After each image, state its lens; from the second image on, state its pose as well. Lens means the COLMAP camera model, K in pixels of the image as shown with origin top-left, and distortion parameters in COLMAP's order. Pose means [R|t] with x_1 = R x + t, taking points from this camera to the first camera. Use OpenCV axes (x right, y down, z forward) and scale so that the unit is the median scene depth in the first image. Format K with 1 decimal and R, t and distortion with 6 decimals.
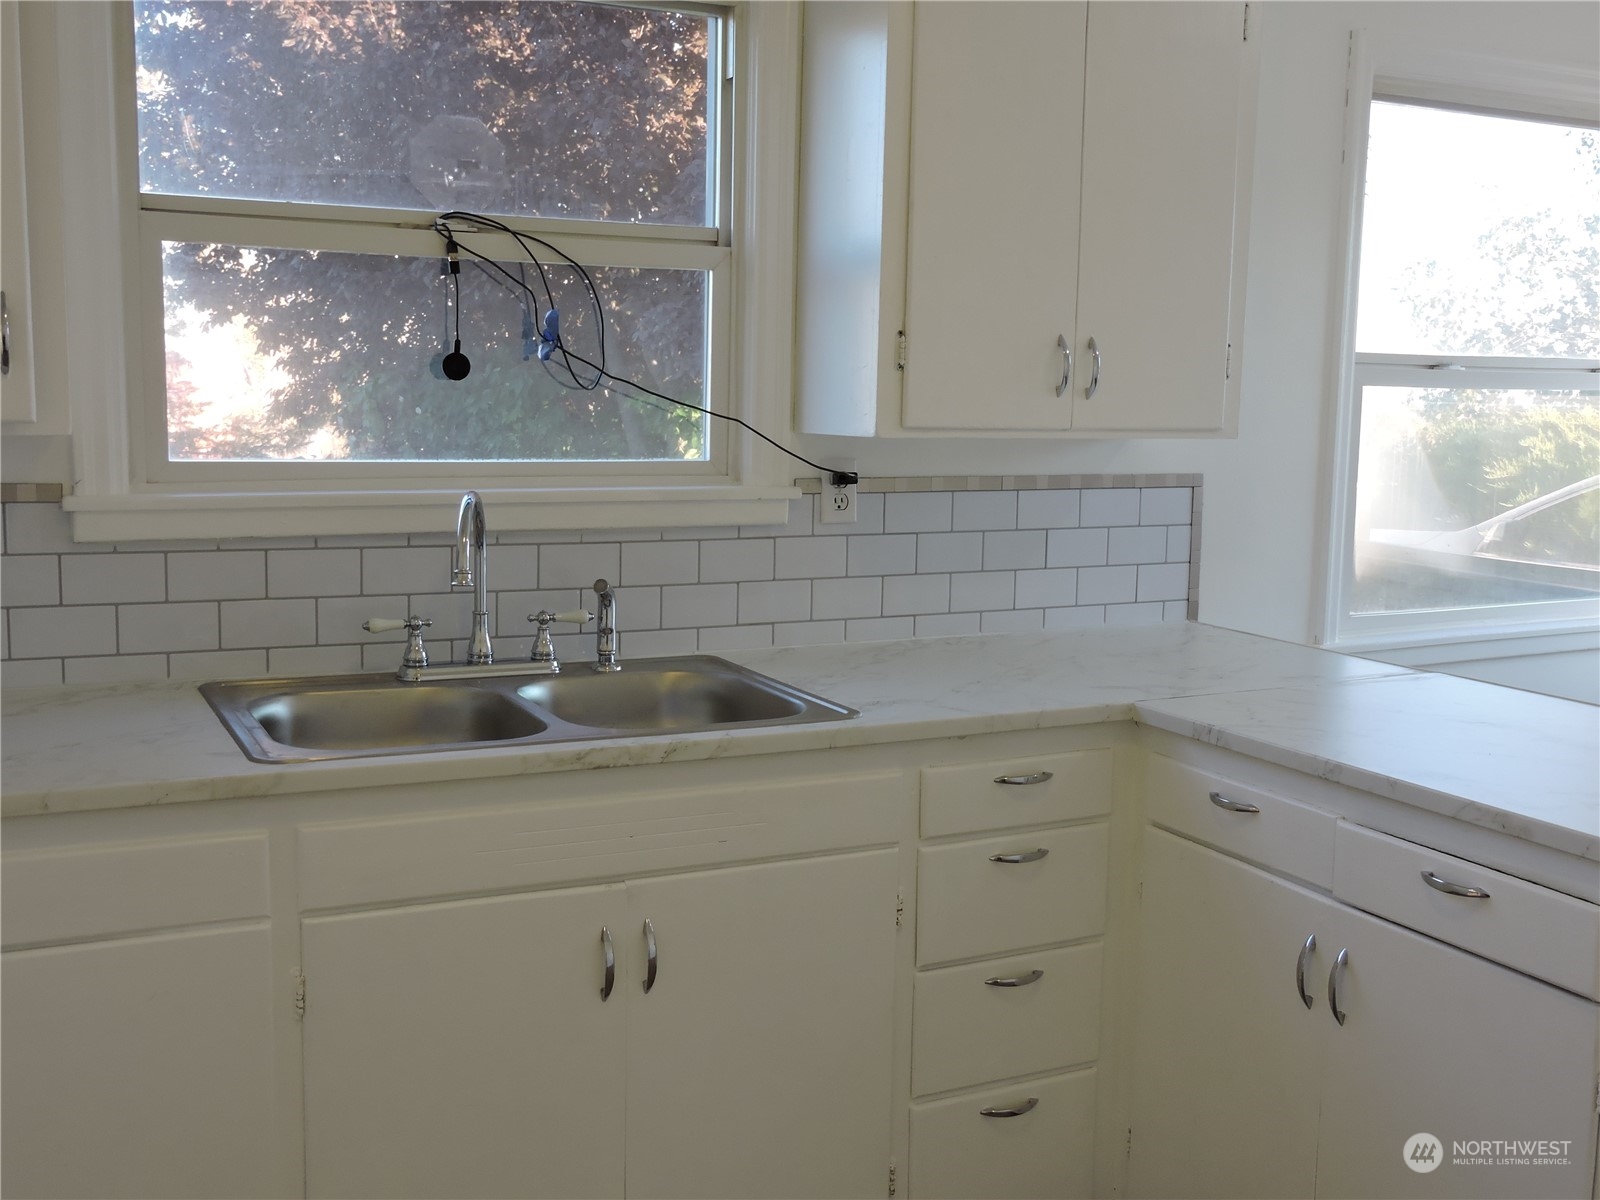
lens RADIAL K [[1668.5, 0, 800.0], [0, 1668.5, 600.0], [0, 0, 1]] dist [0.006837, -0.008862]
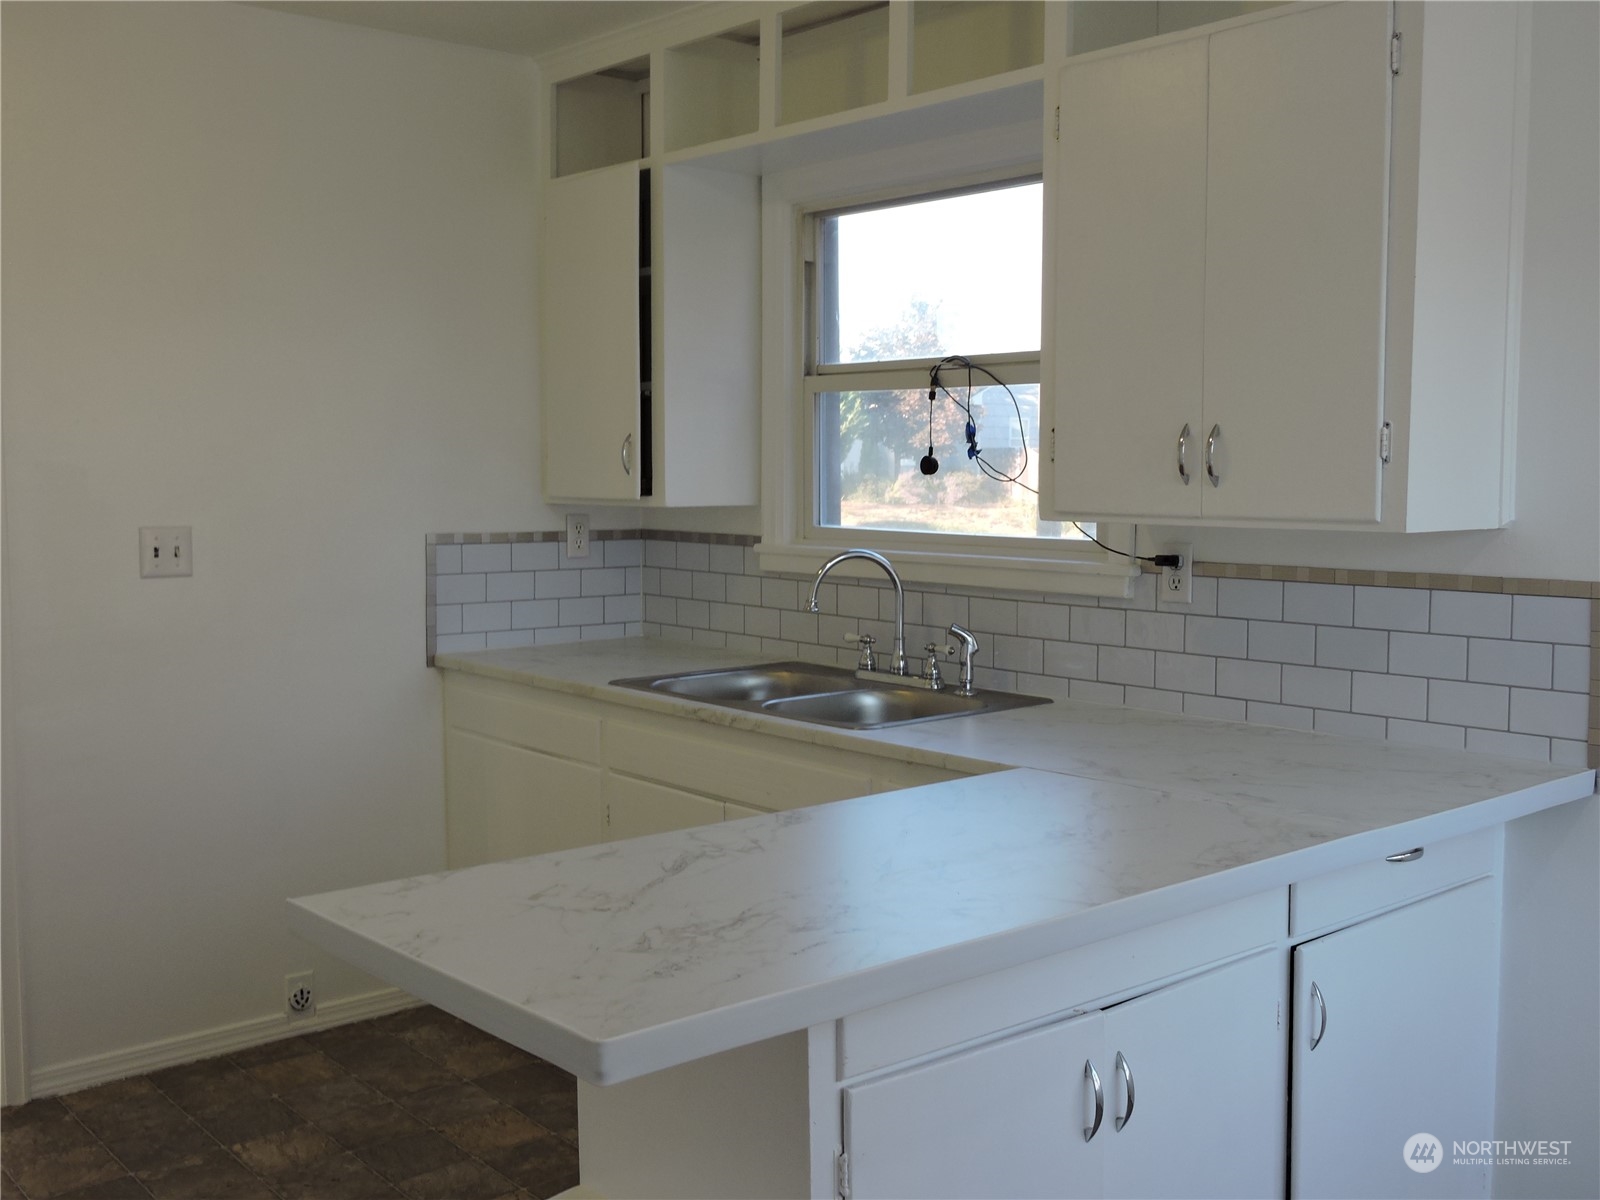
lens RADIAL K [[1618.5, 0, 803.4], [0, 1618.5, 555.2], [0, 0, 1]] dist [-0.123519, -0.004462]
pose [[0.253347, 0.033499, -0.966795, 0.997835], [-0.126008, 0.992028, 0.001353, -0.048510], [0.959134, 0.121481, 0.255548, 0.510467]]
